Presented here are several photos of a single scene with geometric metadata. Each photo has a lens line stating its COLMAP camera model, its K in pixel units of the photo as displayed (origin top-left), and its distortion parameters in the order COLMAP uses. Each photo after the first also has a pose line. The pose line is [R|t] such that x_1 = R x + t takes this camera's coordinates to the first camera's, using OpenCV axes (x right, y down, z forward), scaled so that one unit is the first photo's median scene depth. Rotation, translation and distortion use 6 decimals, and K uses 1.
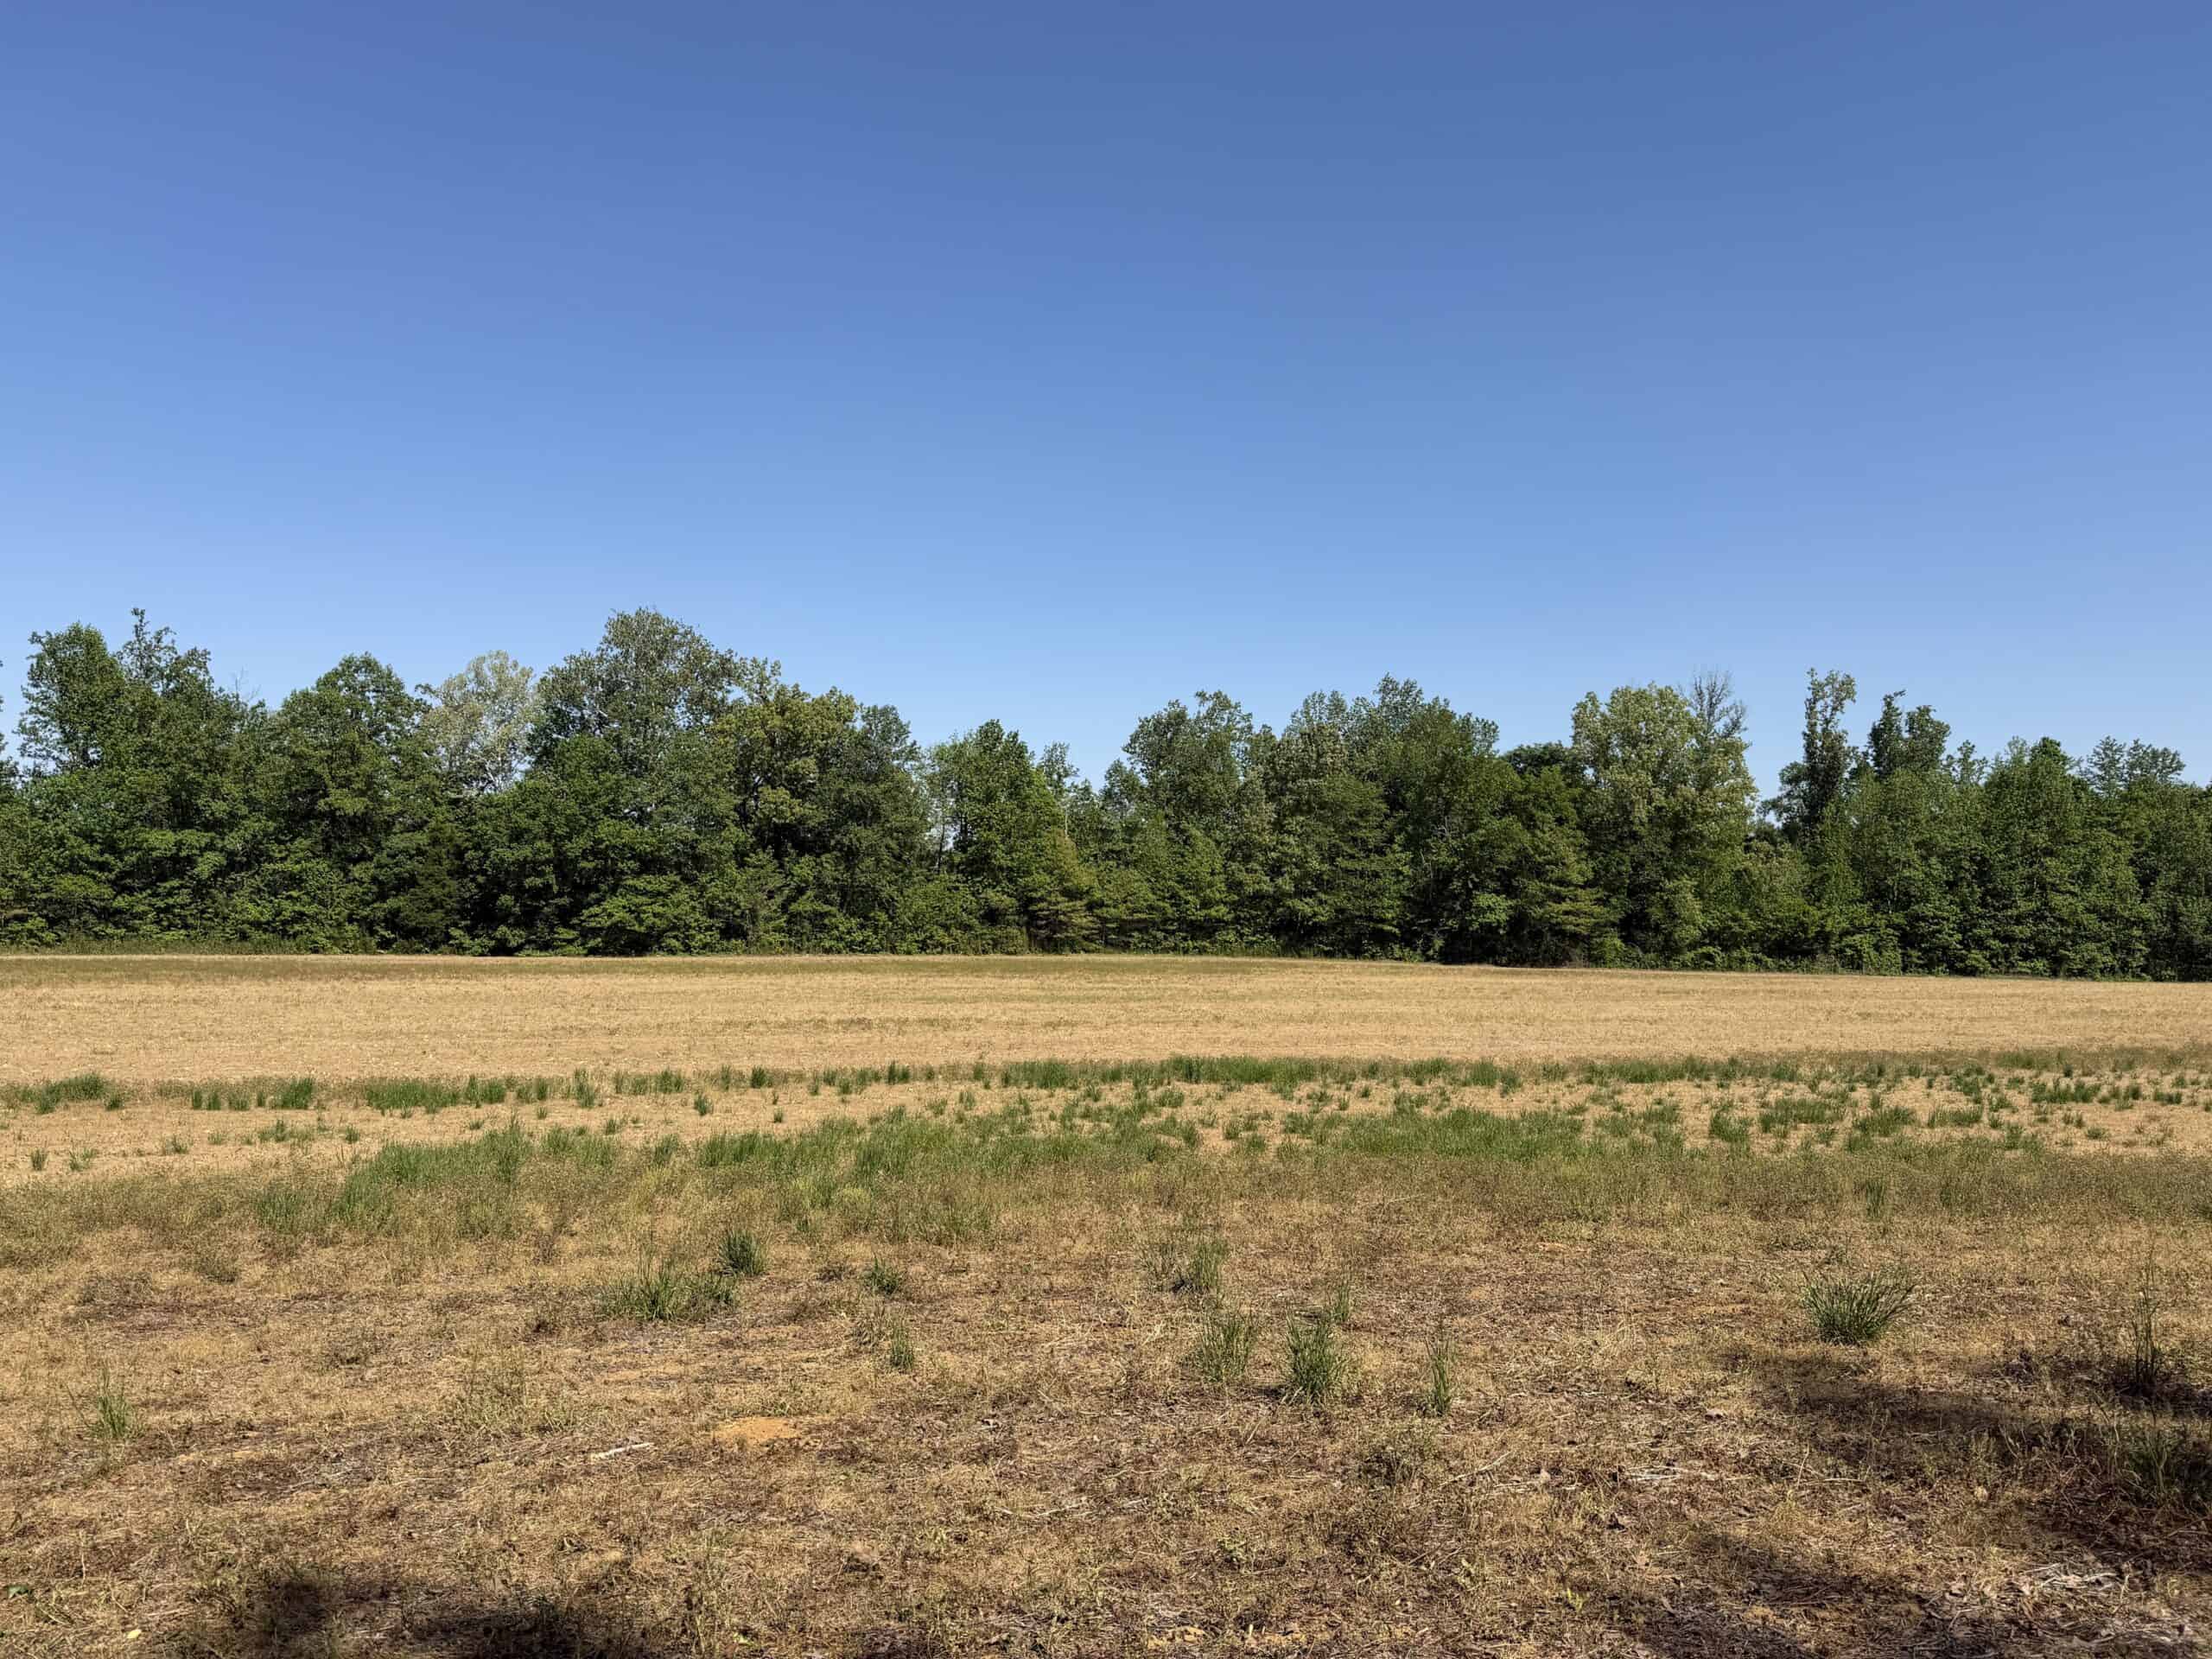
lens RADIAL K [[1546.4, 0, 1102.9], [0, 1546.4, 810.4], [0, 0, 1]] dist [0.093680, -0.141692]
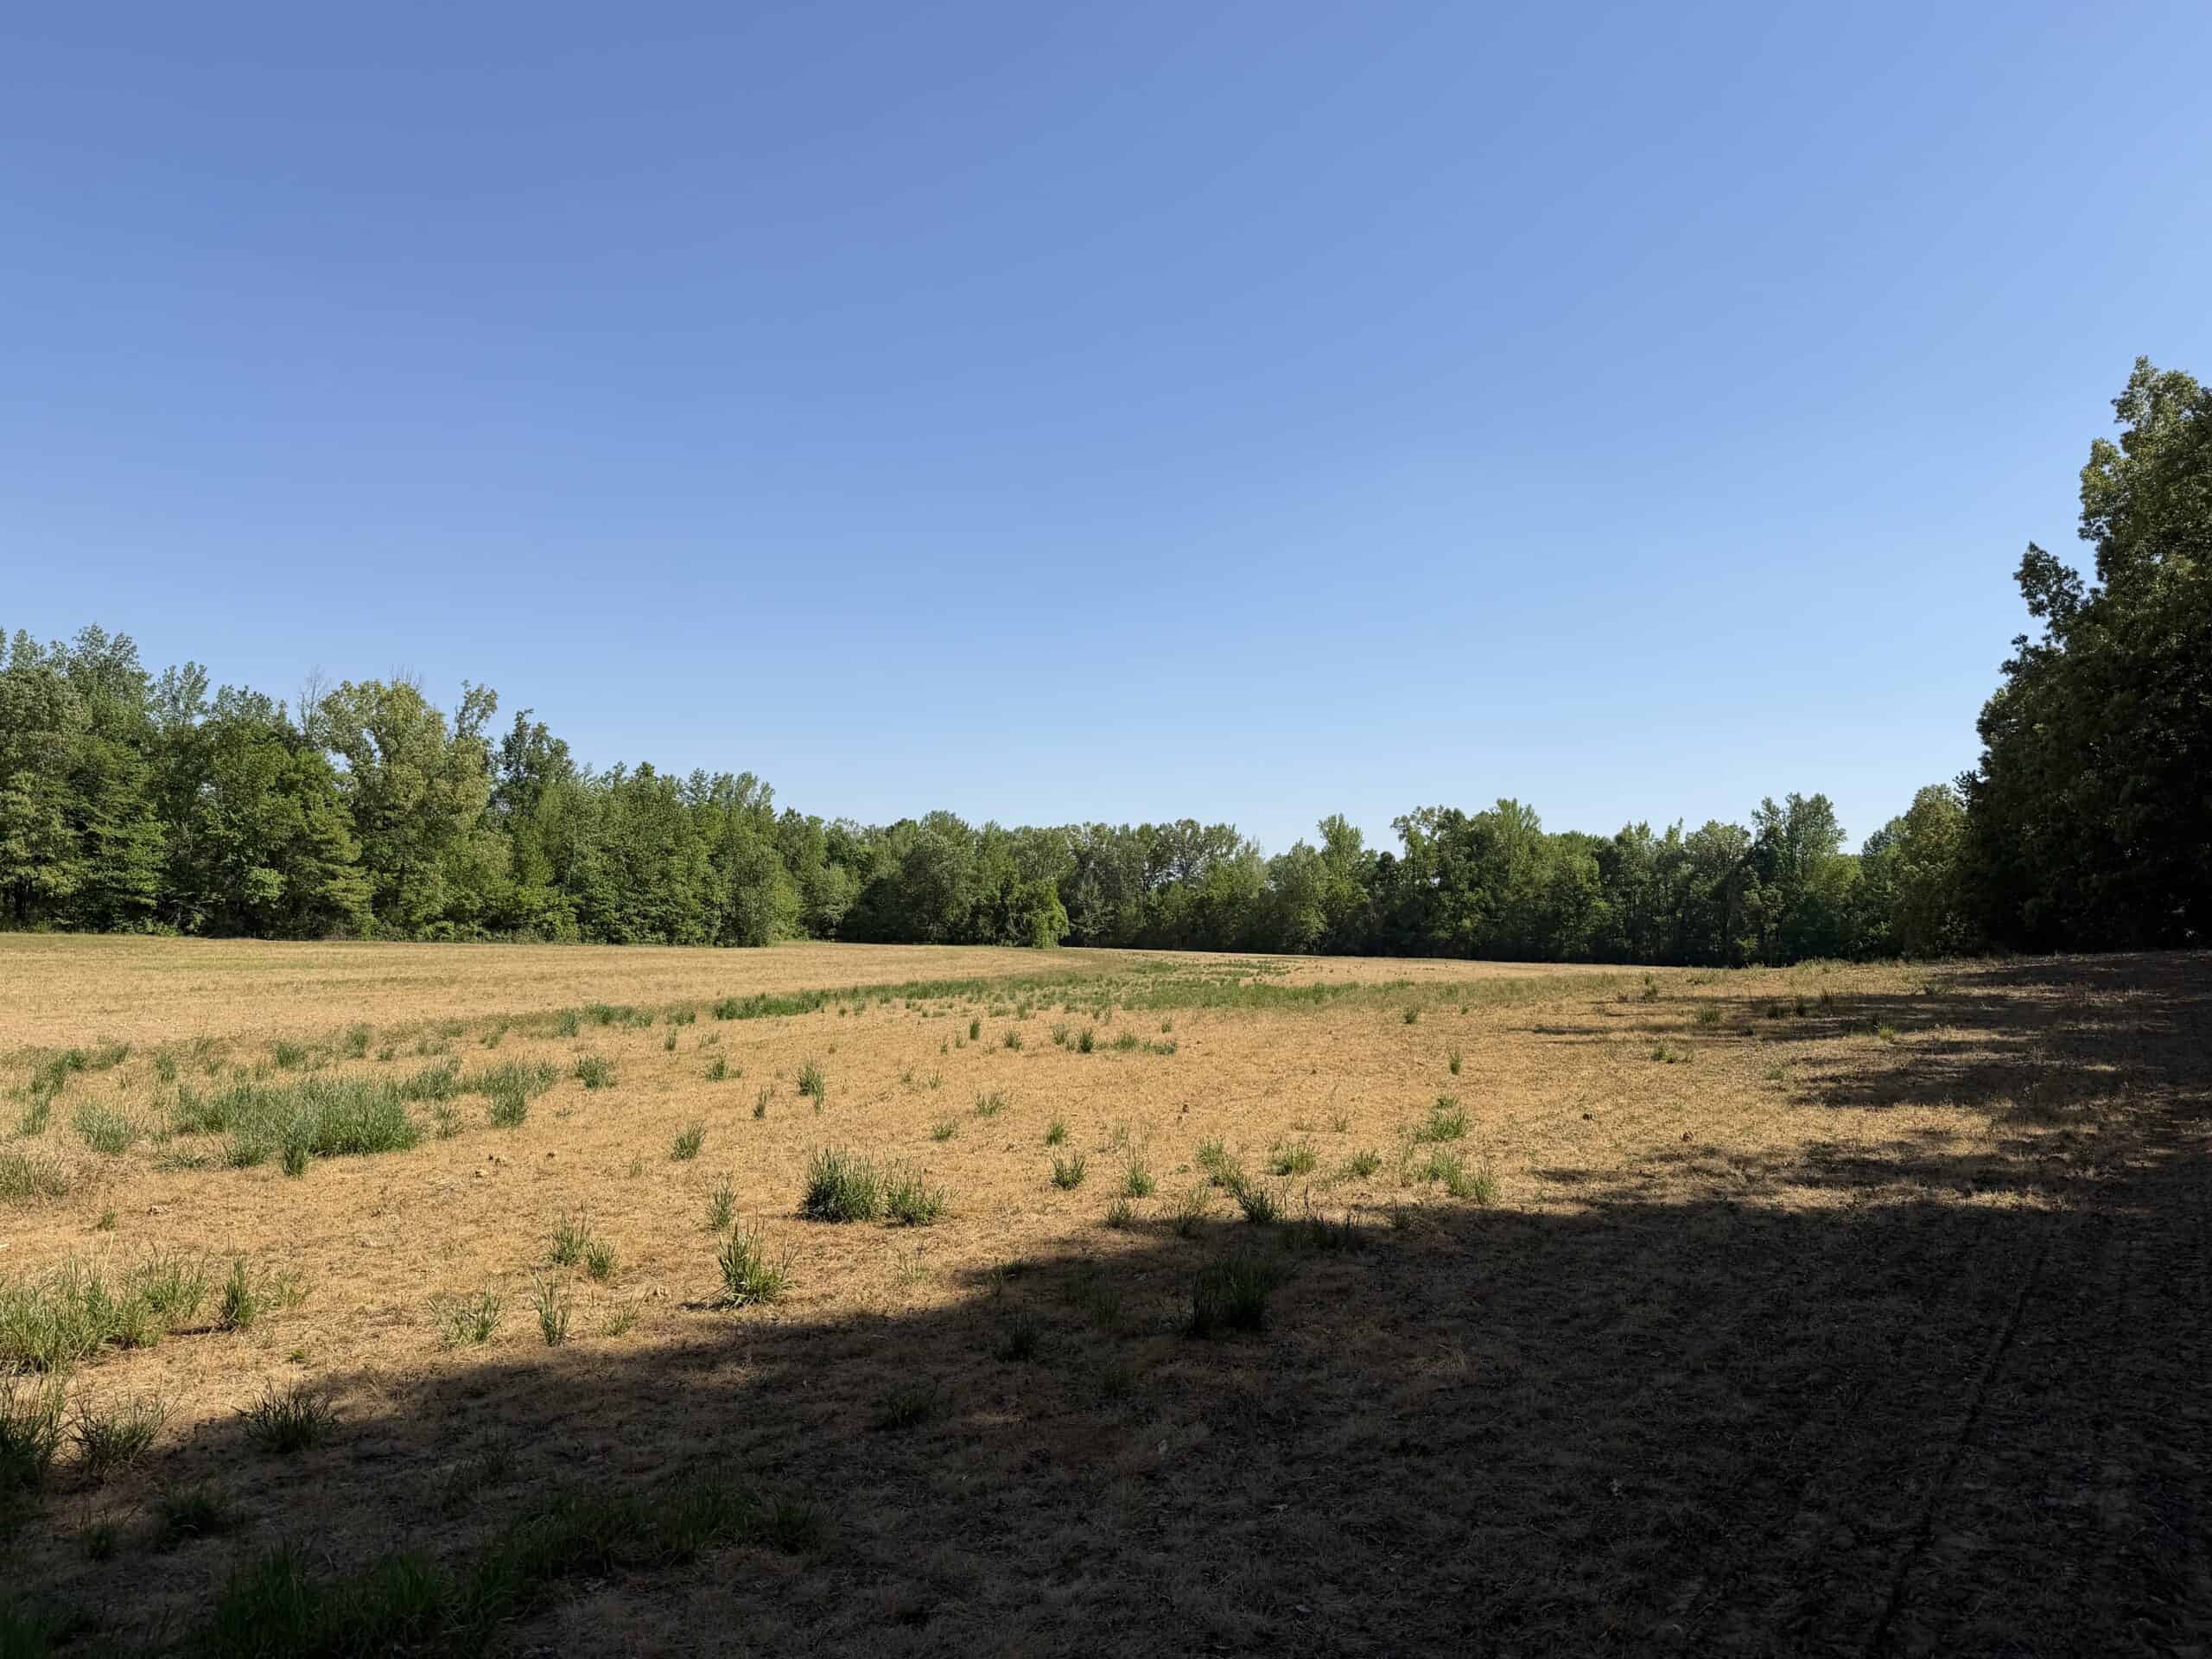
lens RADIAL K [[1542.6, 0, 1101.9], [0, 1542.6, 851.0], [0, 0, 1]] dist [0.063720, -0.082719]
pose [[0.505209, 0.046368, 0.861750, -0.346645], [-0.078584, 0.996879, -0.007568, 0.007221], [-0.859411, -0.063897, 0.507276, 0.019872]]
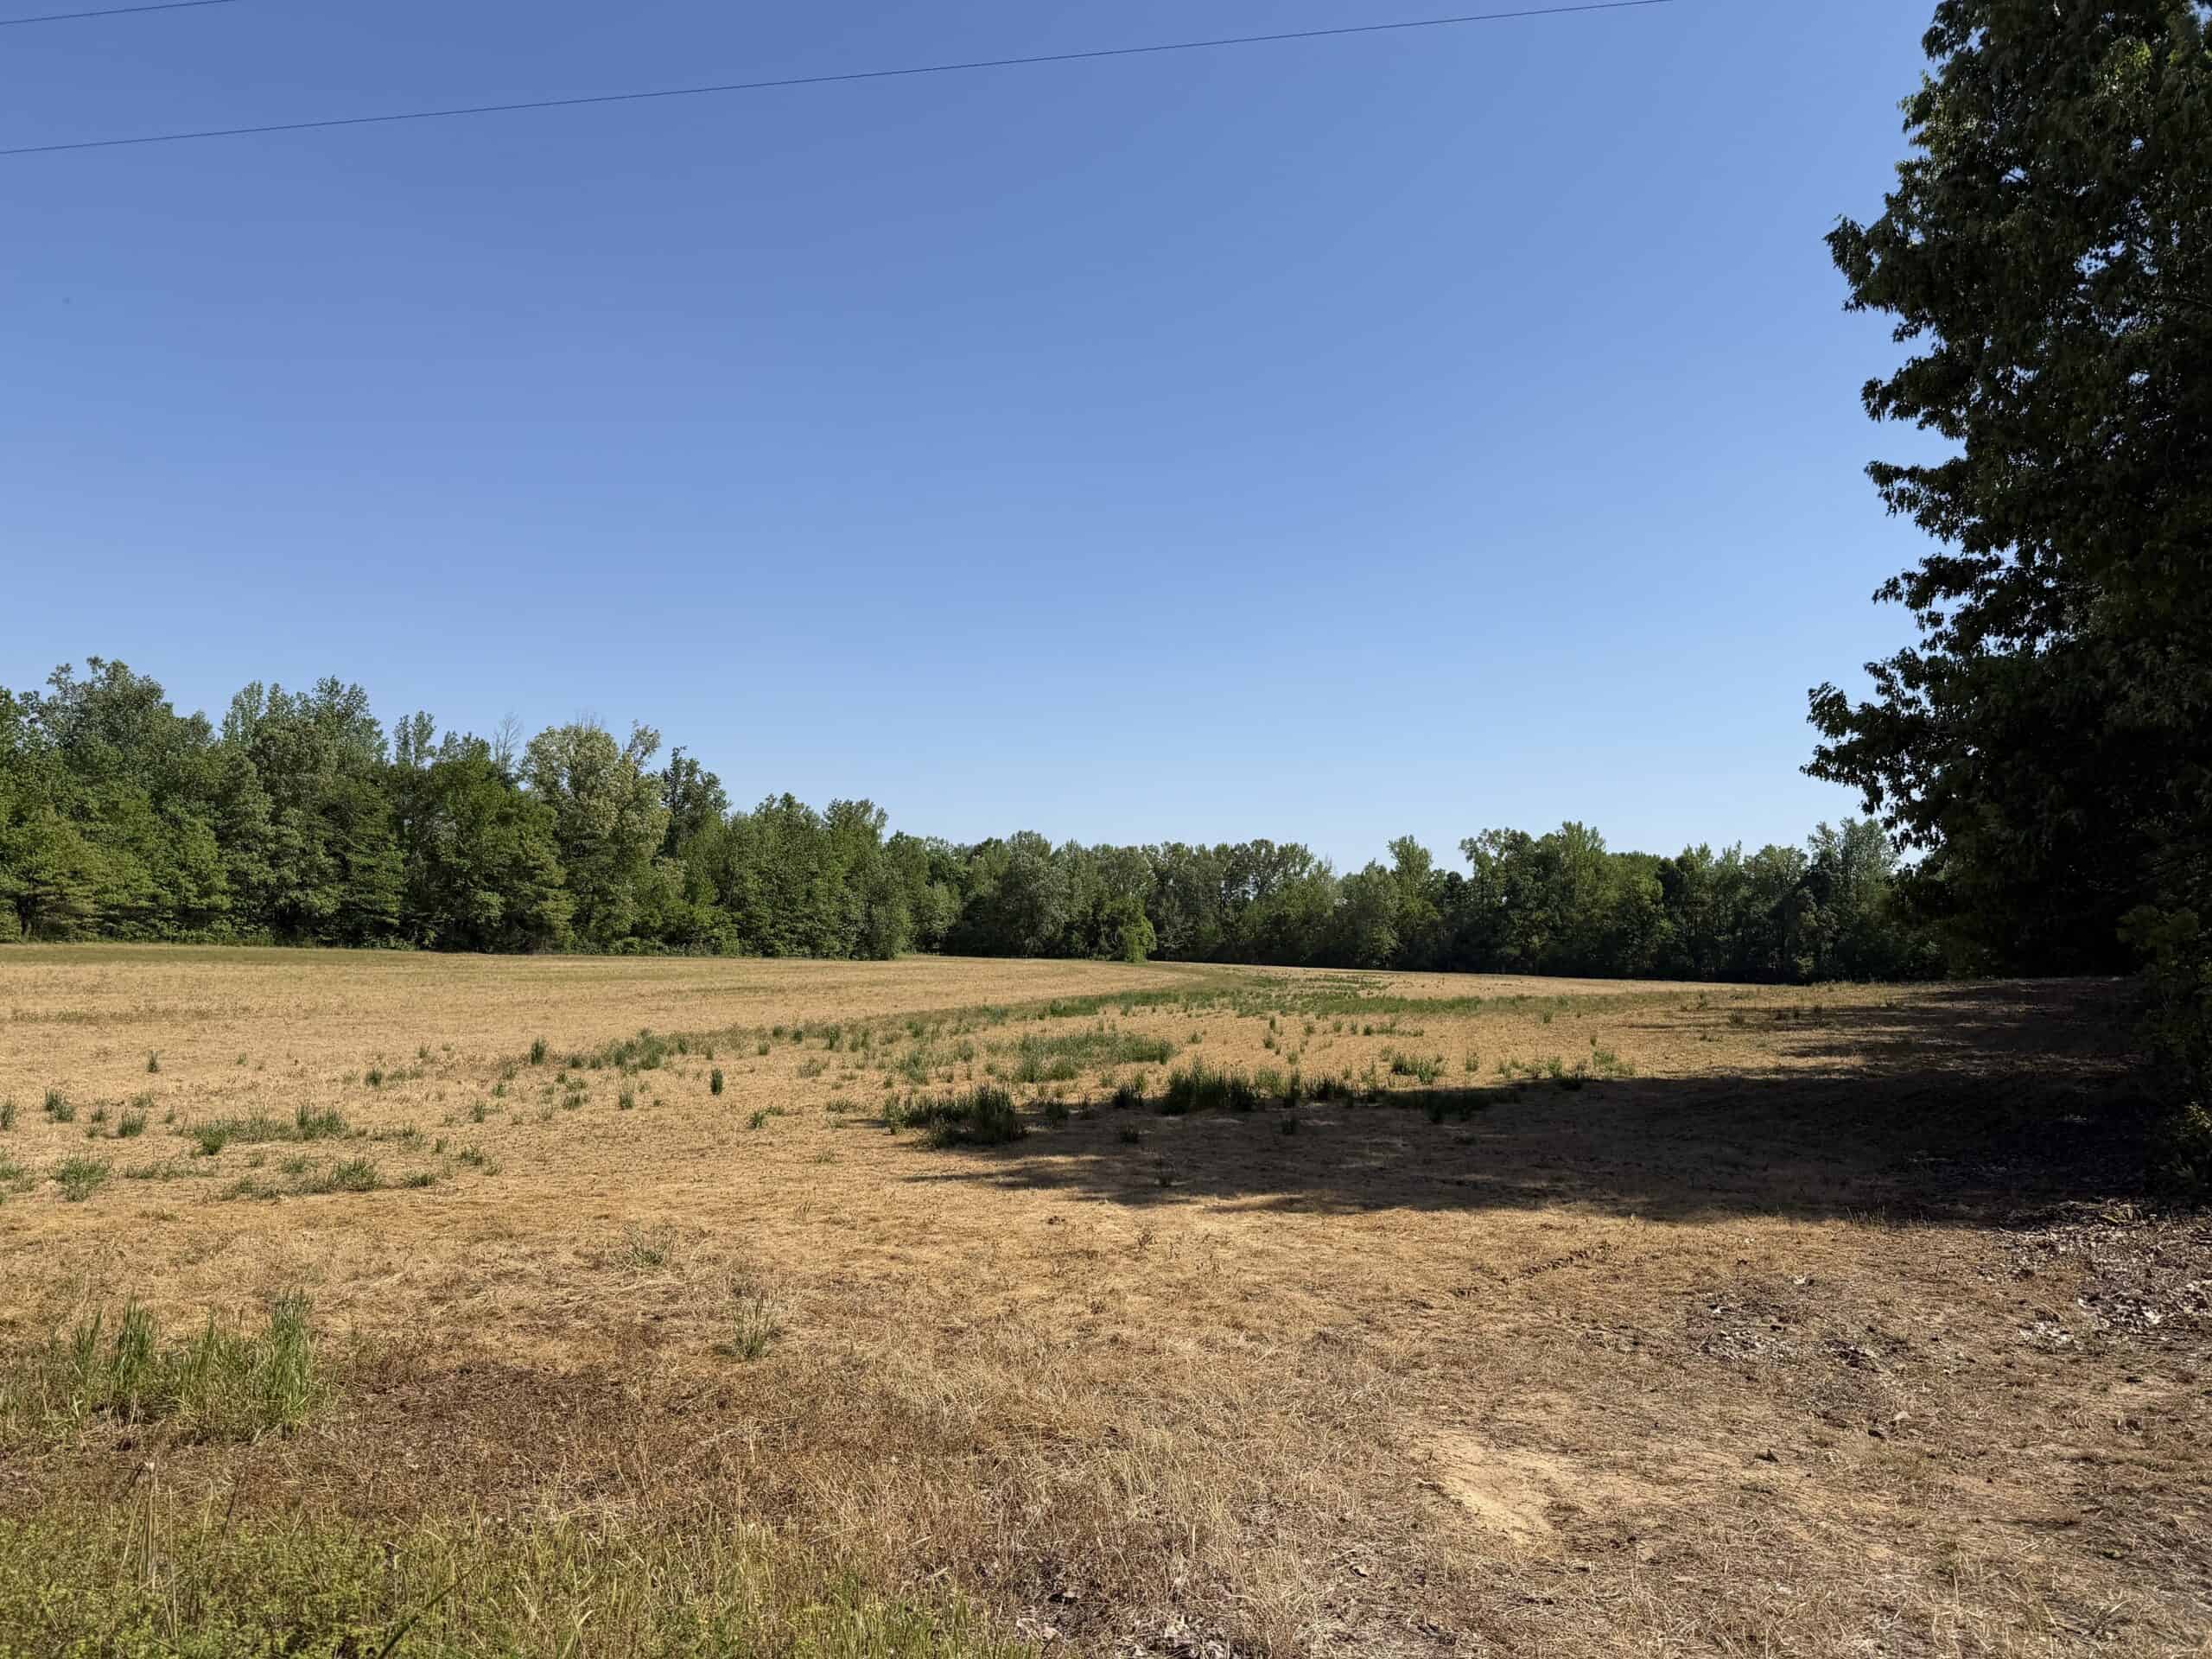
lens RADIAL K [[1529.4, 0, 1085.7], [0, 1529.4, 834.6], [0, 0, 1]] dist [0.165681, -0.267665]
pose [[0.543311, 0.063259, 0.837145, -0.482516], [-0.081110, 0.996448, -0.022656, 0.001306], [-0.835604, -0.055592, 0.546512, -0.007945]]
